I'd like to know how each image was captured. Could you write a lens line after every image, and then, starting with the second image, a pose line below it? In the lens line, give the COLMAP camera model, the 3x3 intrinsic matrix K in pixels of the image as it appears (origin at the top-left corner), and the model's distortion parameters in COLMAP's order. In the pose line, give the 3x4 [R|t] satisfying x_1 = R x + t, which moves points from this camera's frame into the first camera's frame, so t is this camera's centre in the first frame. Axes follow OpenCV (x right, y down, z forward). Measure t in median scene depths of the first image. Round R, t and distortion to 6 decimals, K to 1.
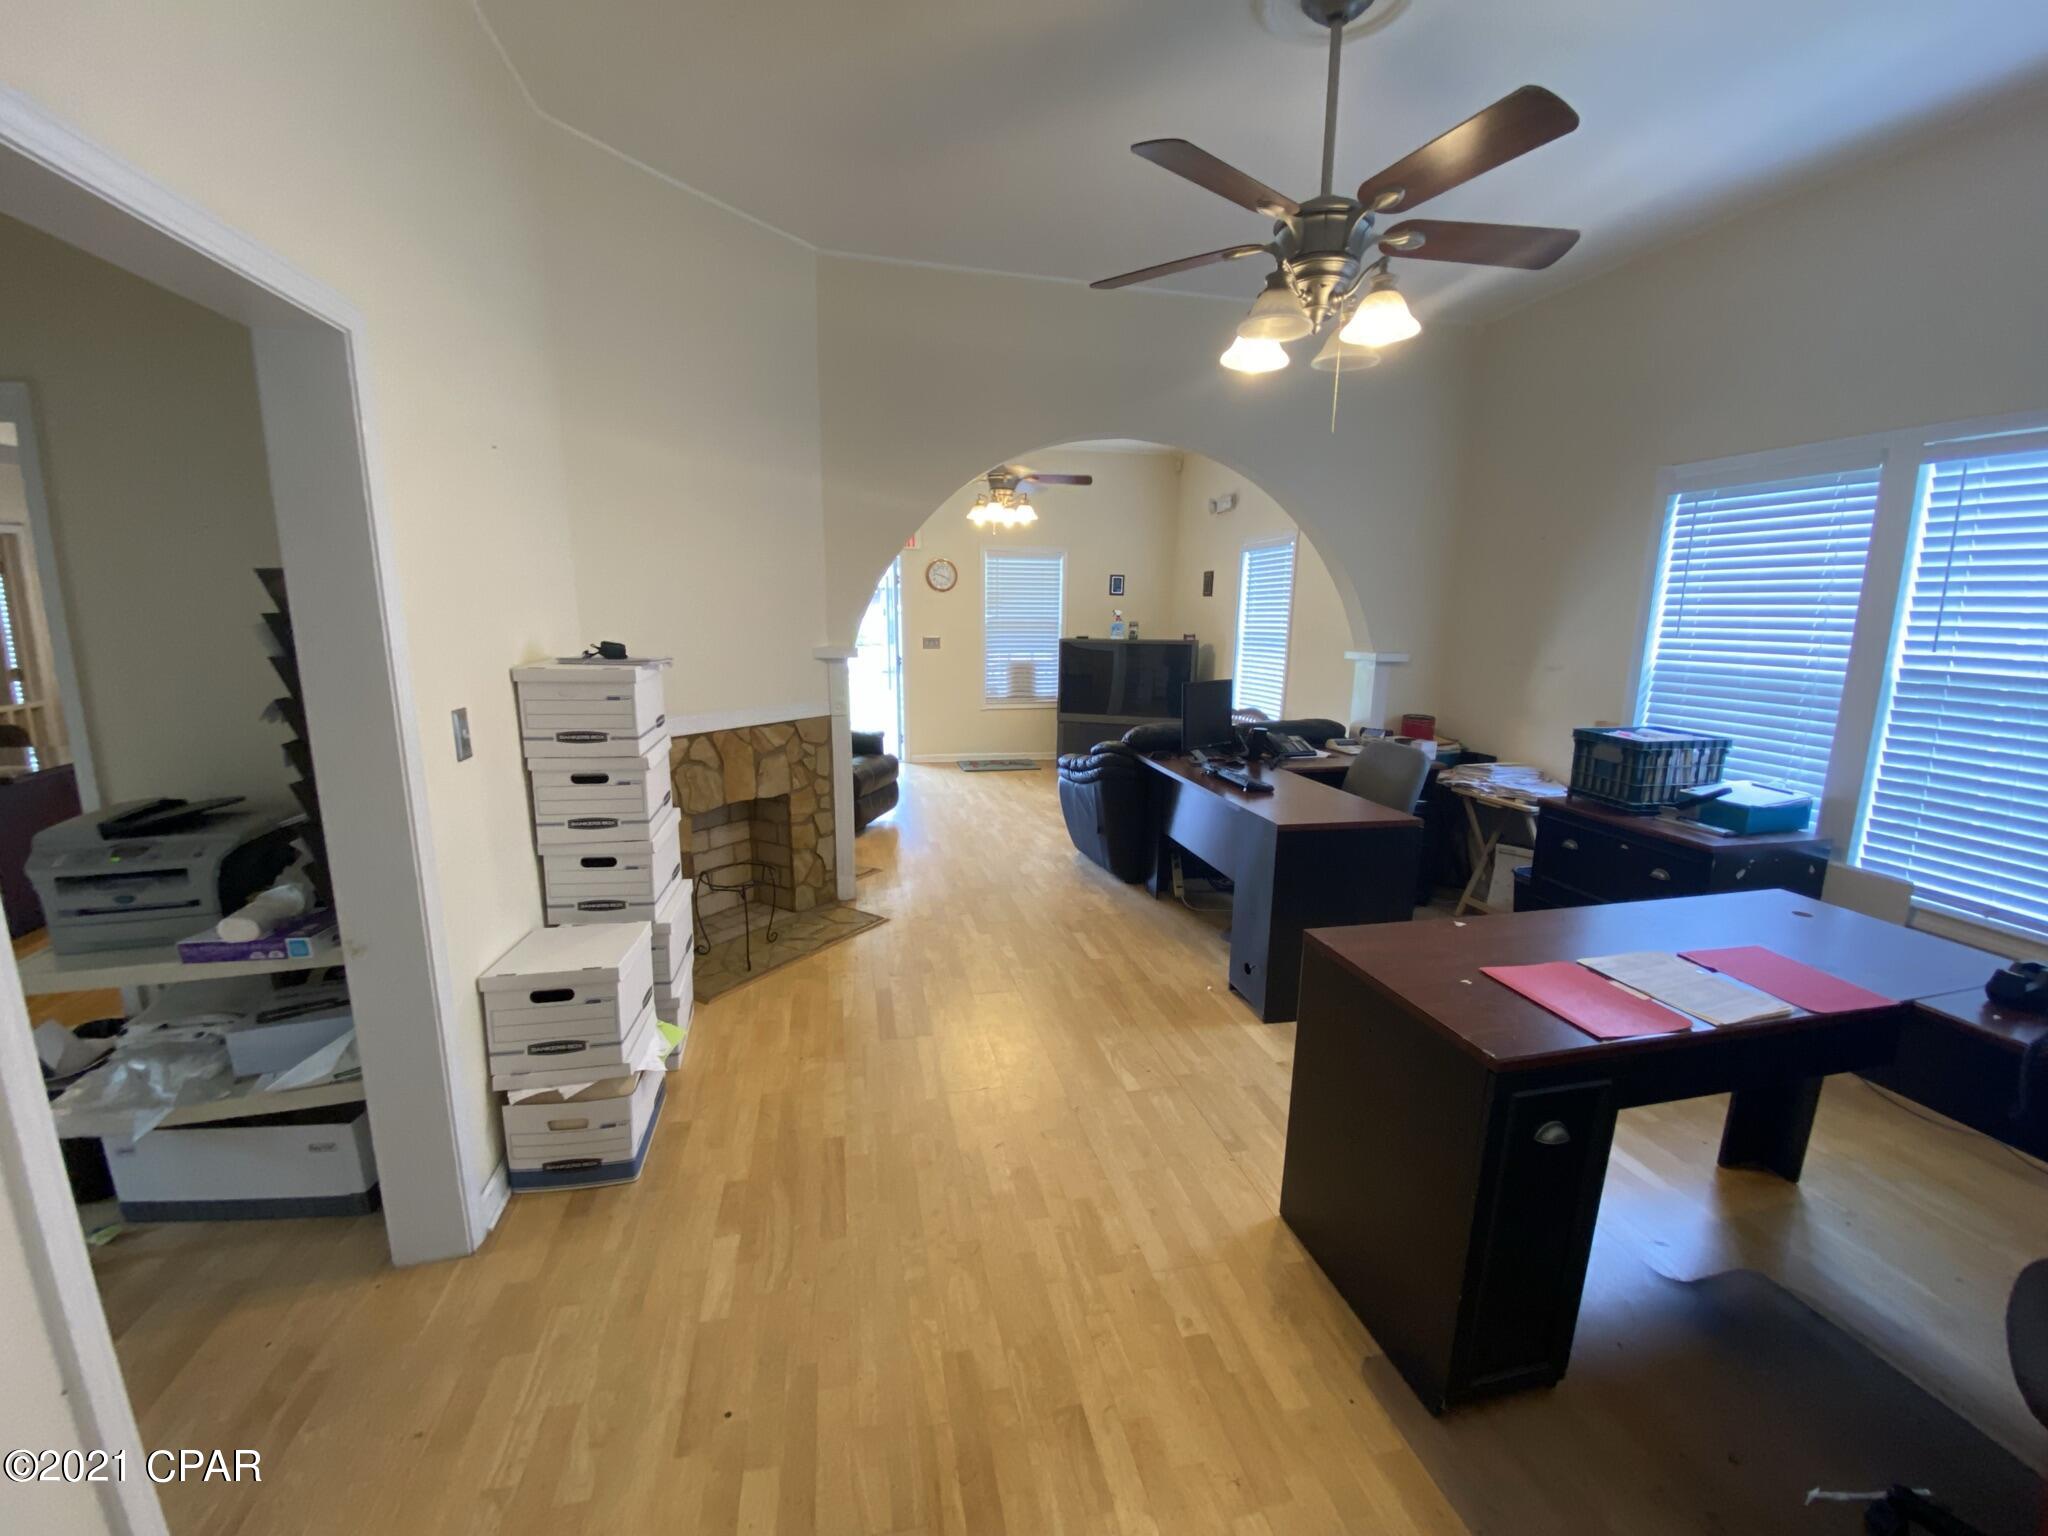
lens RADIAL K [[814.4, 0, 1024.0], [0, 814.4, 768.0], [0, 0, 1]] dist [-0.000341, -0.000096]
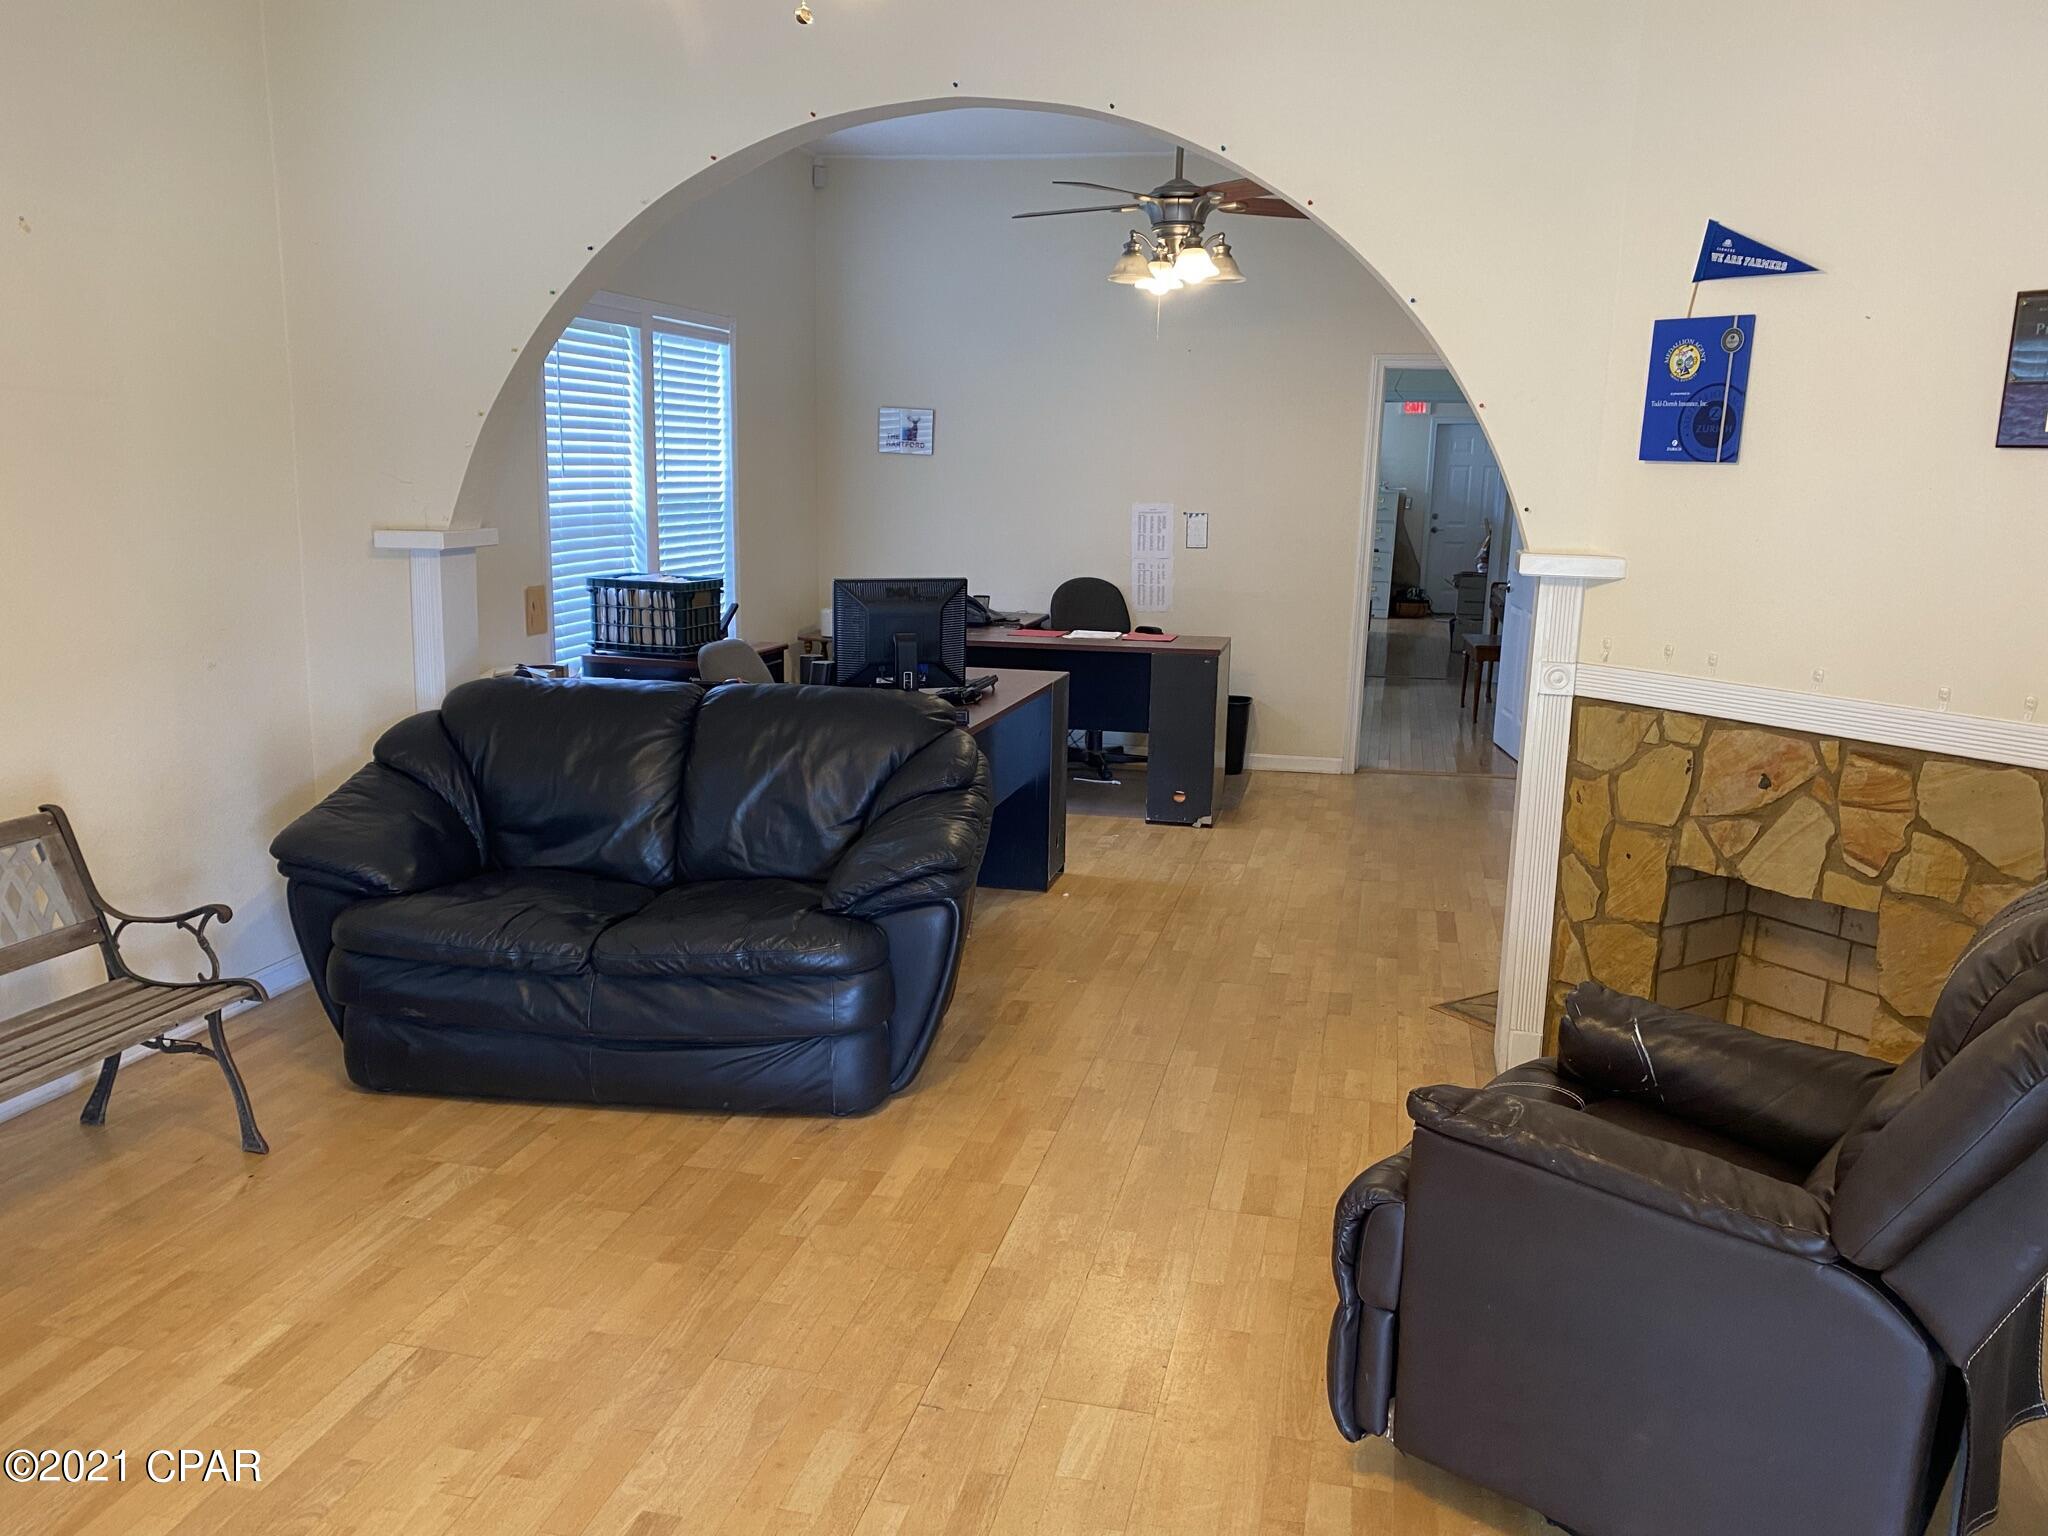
lens RADIAL K [[1608.1, 0, 1024.0], [0, 1608.1, 768.0], [0, 0, 1]] dist [0.047751, -0.000851]
pose [[-0.898482, -0.101840, 0.427035, -0.743465], [0.065660, 0.930607, 0.360083, -0.781919], [-0.434072, 0.351567, -0.829447, 3.946538]]
